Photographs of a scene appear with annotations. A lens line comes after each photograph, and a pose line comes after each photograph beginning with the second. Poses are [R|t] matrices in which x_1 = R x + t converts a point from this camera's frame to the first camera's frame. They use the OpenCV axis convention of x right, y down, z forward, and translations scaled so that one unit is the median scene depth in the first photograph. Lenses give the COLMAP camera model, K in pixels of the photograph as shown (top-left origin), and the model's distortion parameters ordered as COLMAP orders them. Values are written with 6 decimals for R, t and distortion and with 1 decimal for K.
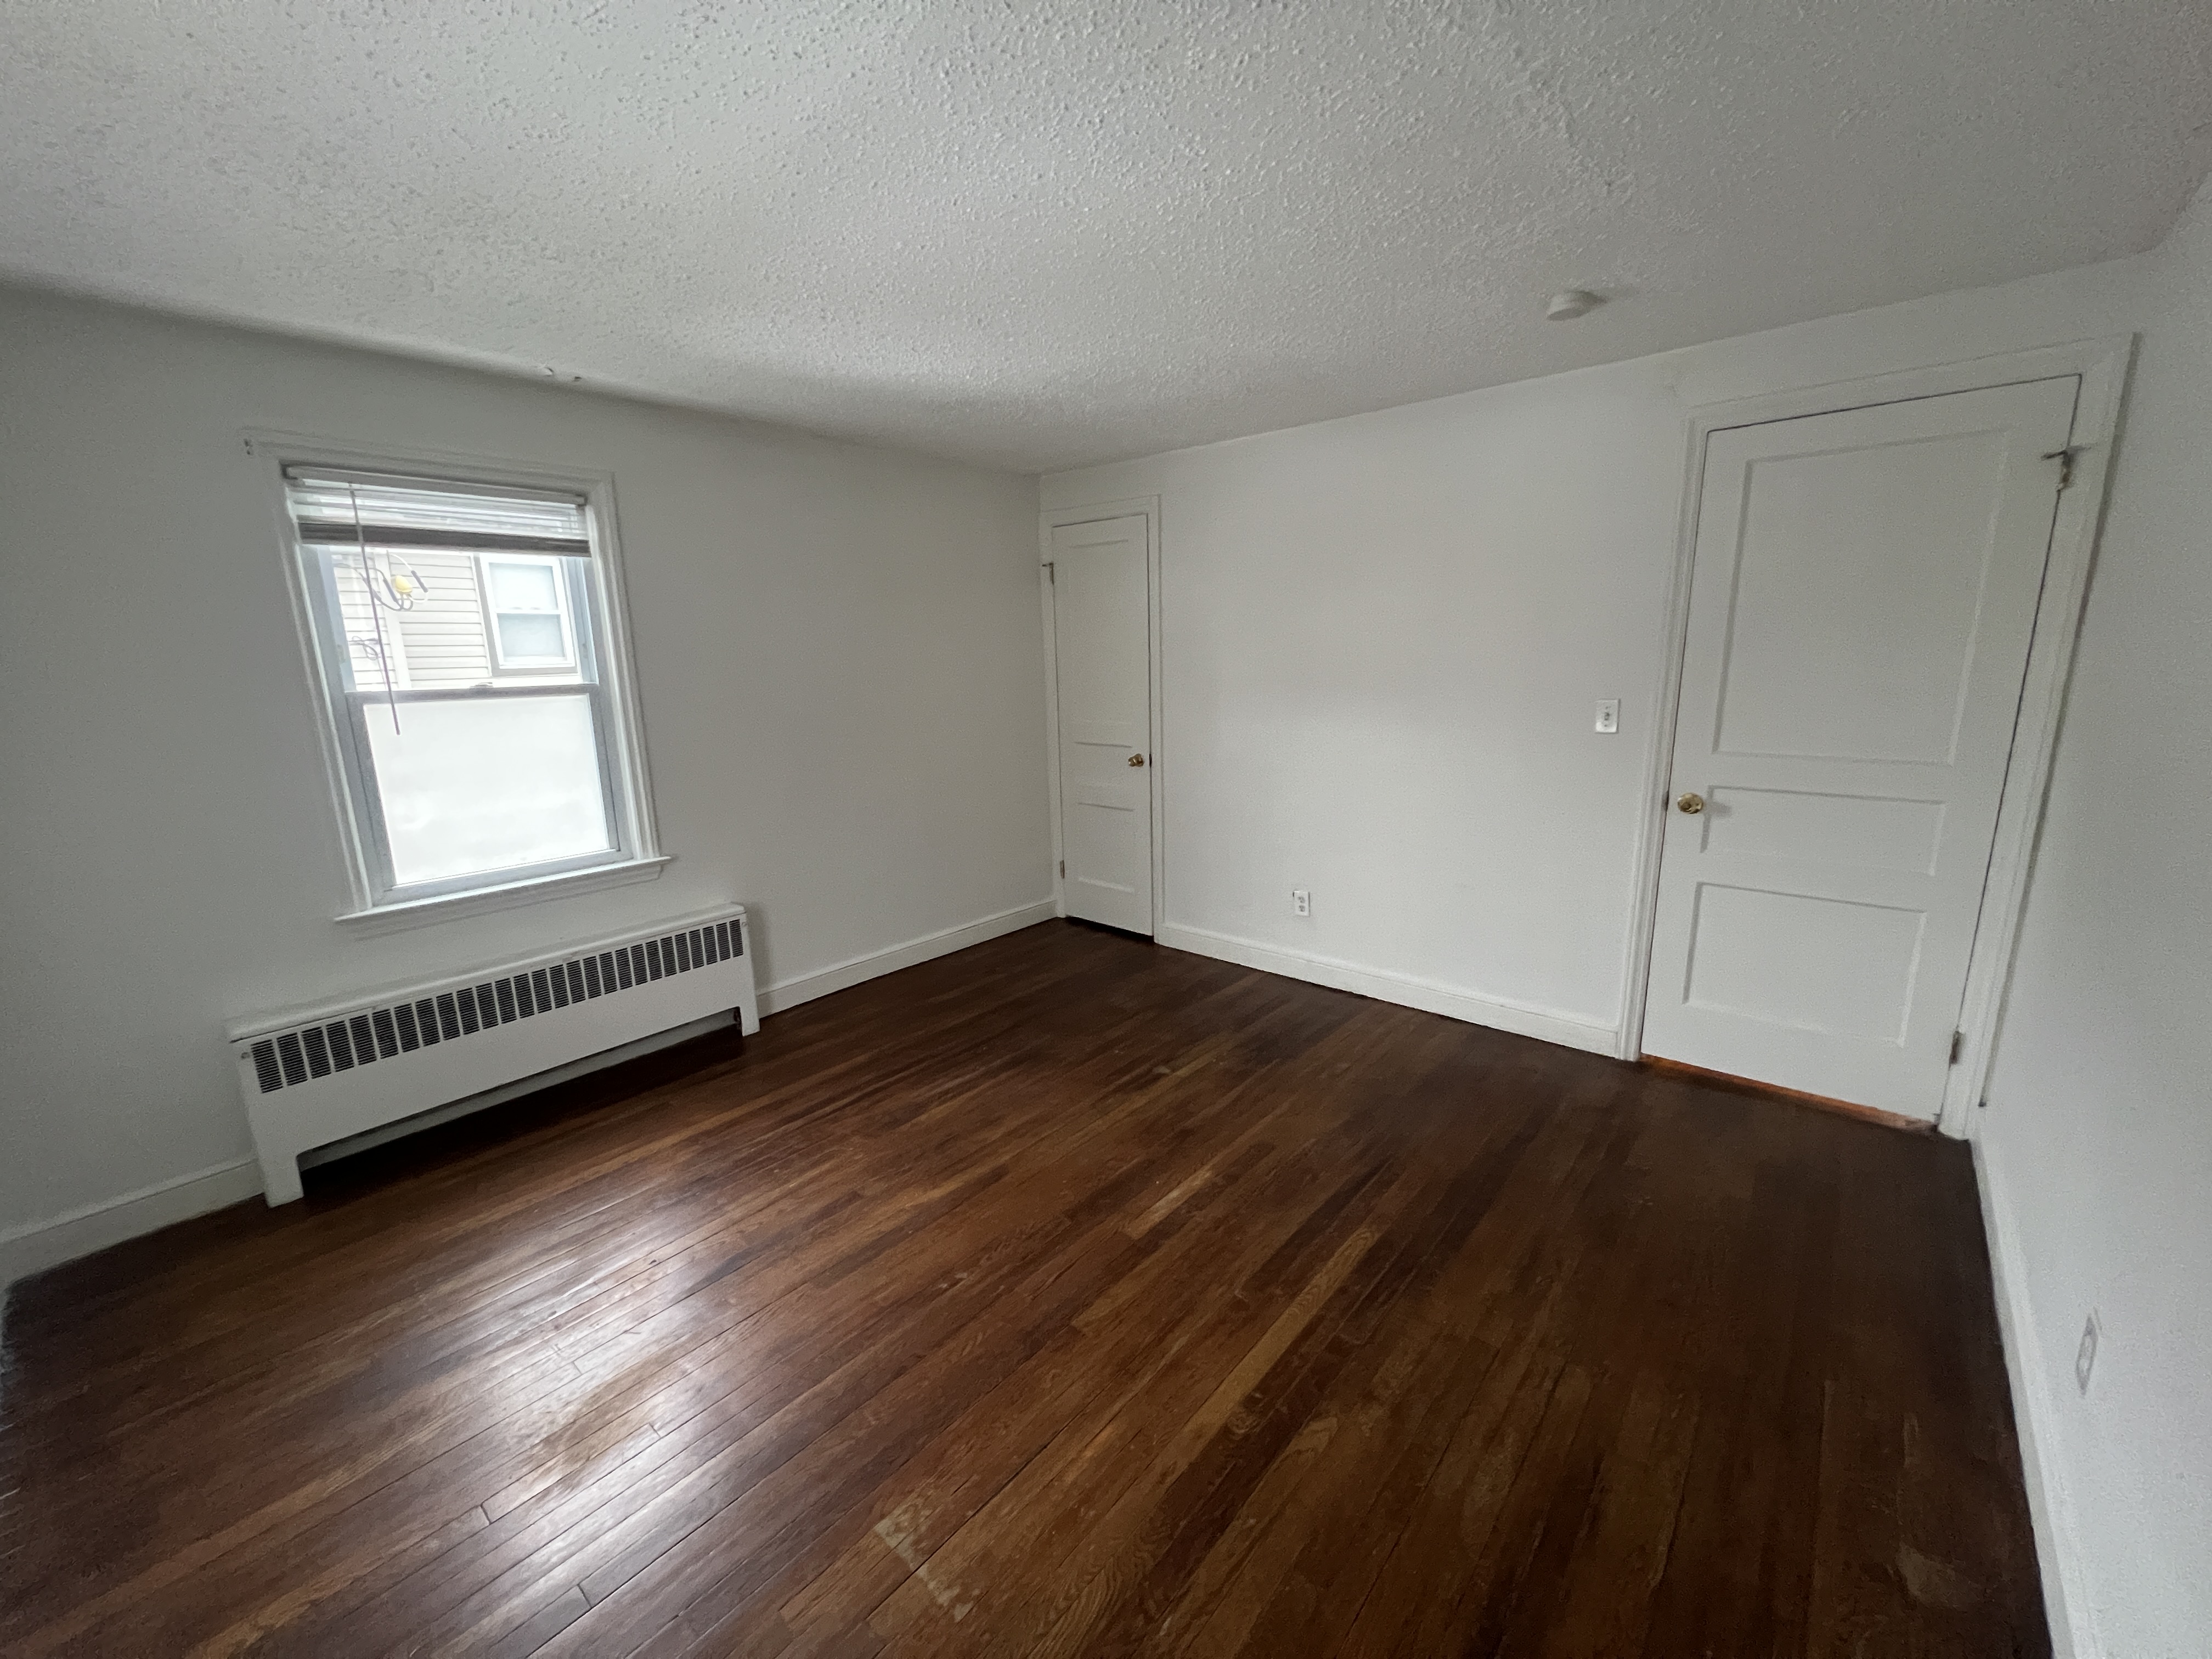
lens RADIAL K [[891.4, 0, 1102.9], [0, 891.4, 836.3], [0, 0, 1]] dist [-0.000186, 0.000172]
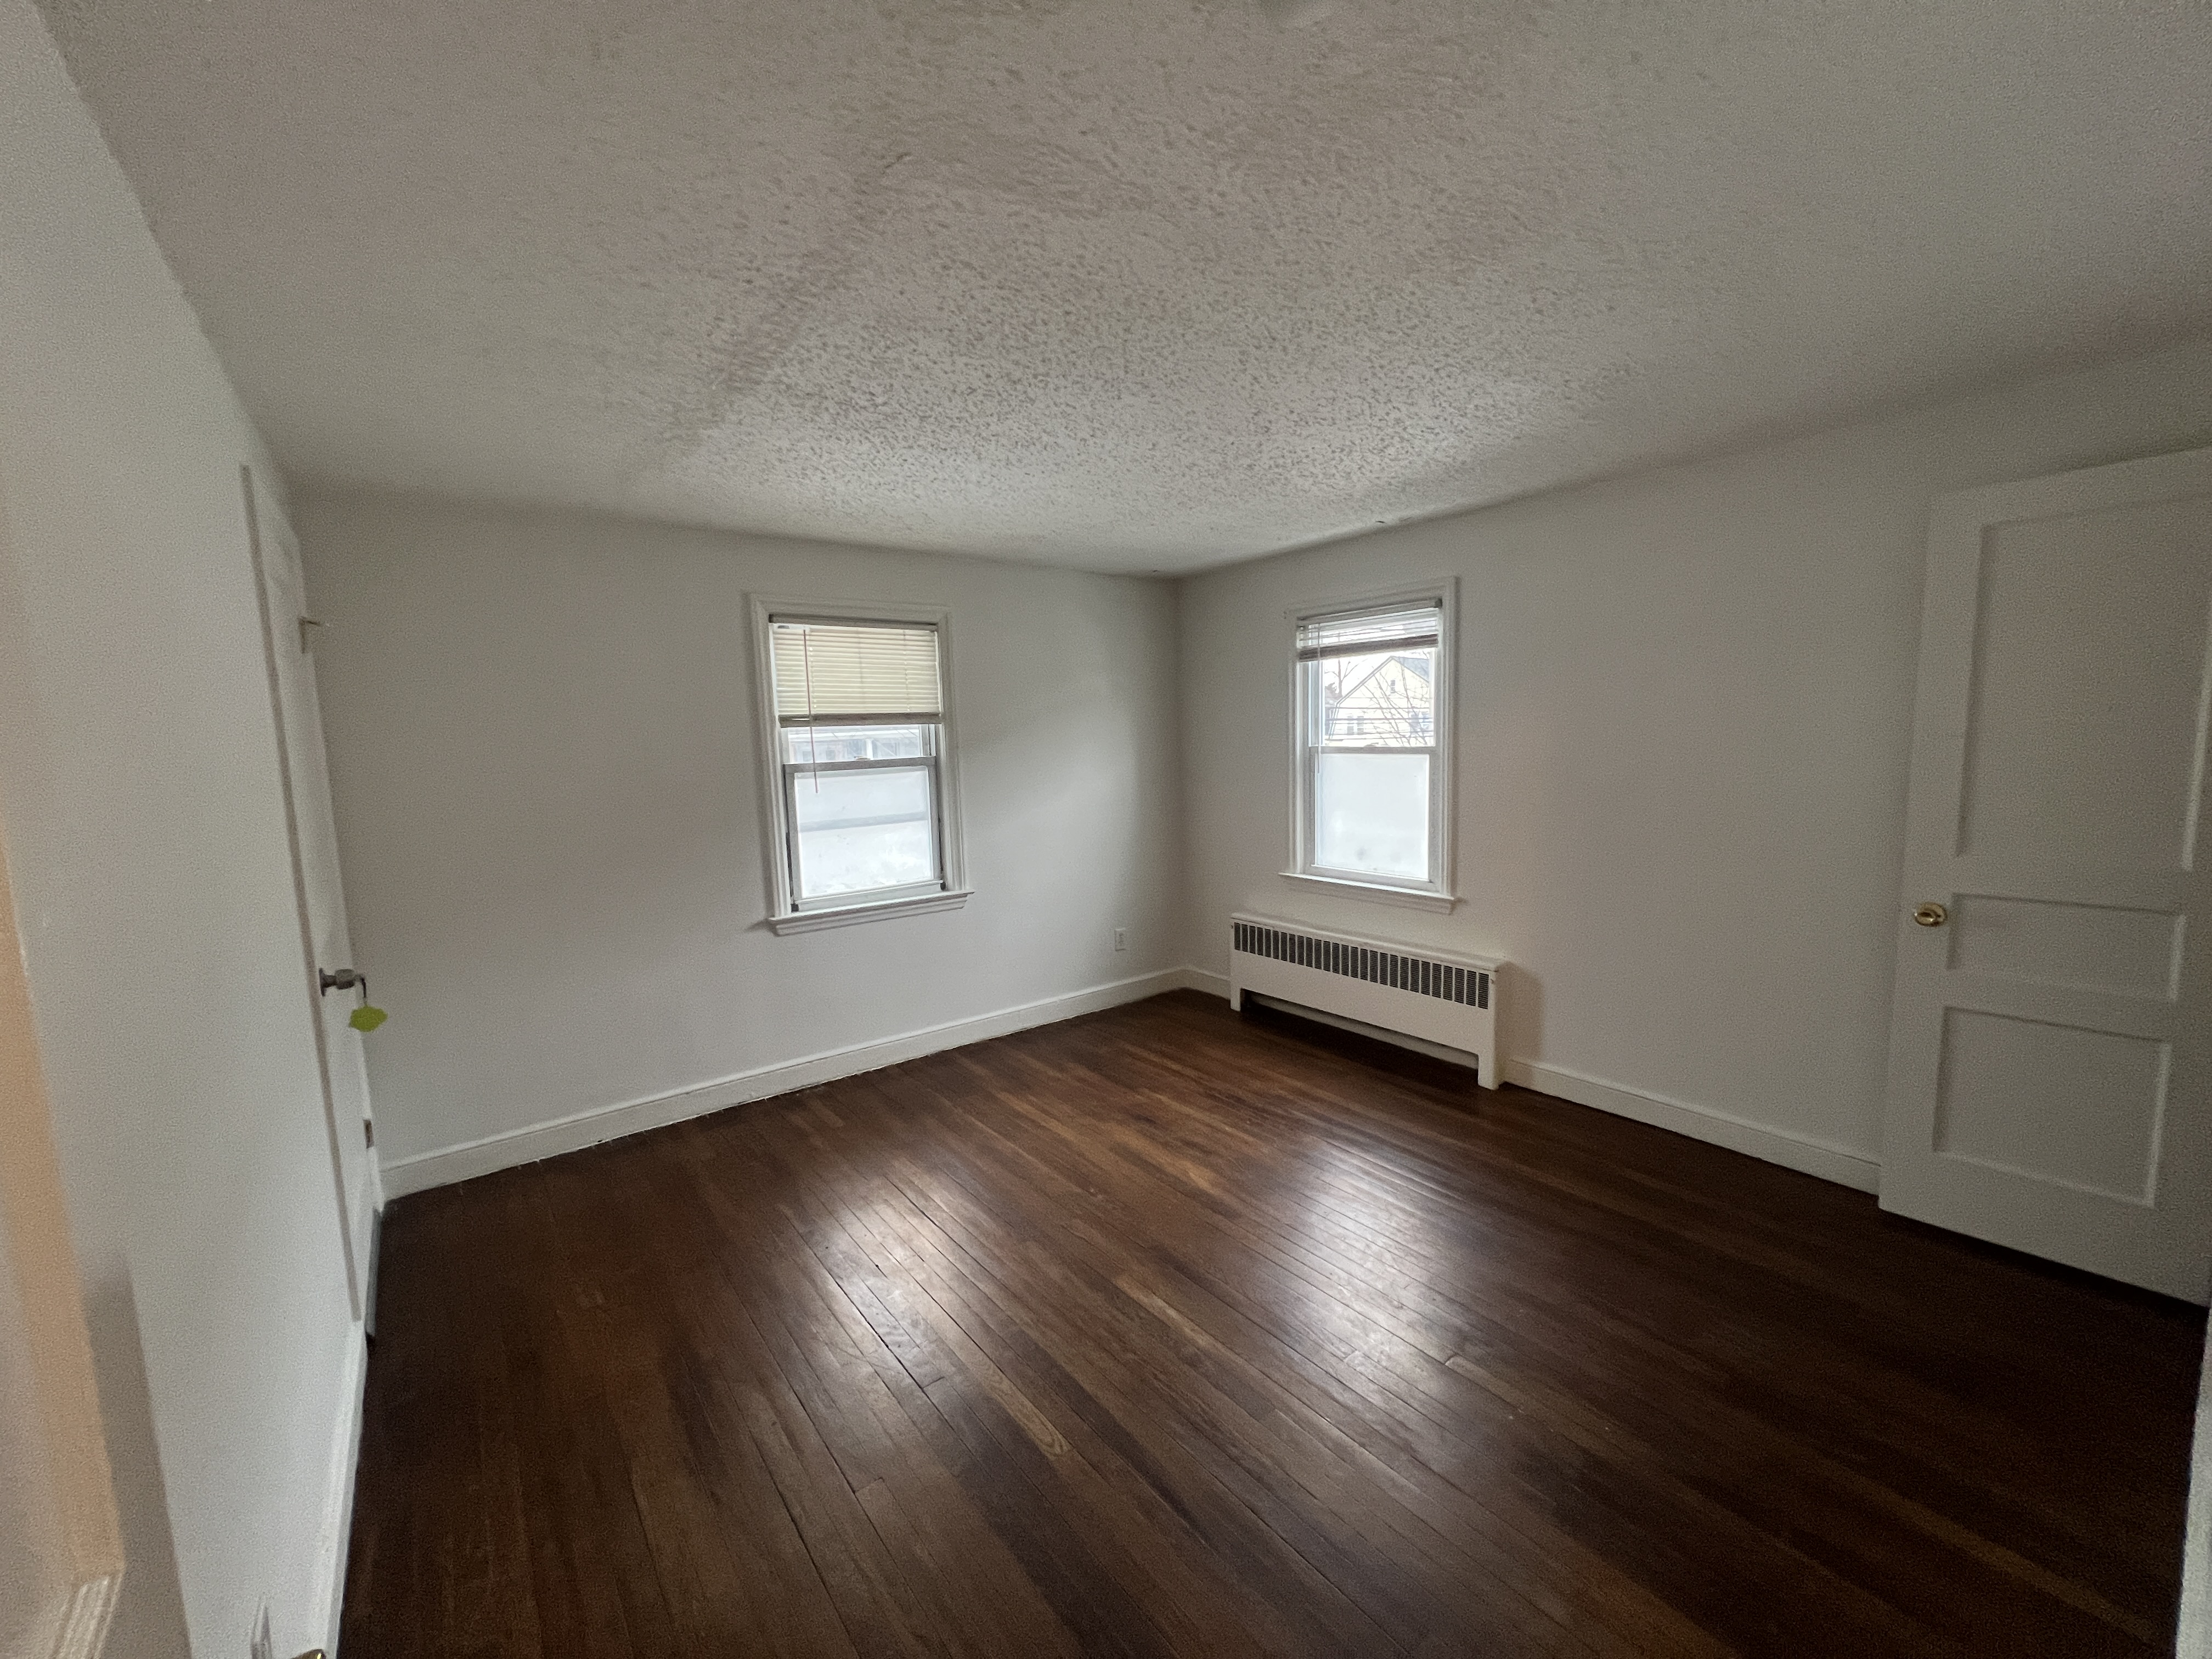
lens RADIAL K [[891.4, 0, 1102.9], [0, 891.4, 836.3], [0, 0, 1]] dist [-0.000186, 0.000172]
pose [[-0.202063, 0.149478, -0.967898, 0.863440], [-0.169379, 0.968058, 0.184863, -0.233083], [0.964615, 0.201296, -0.170290, 0.910594]]
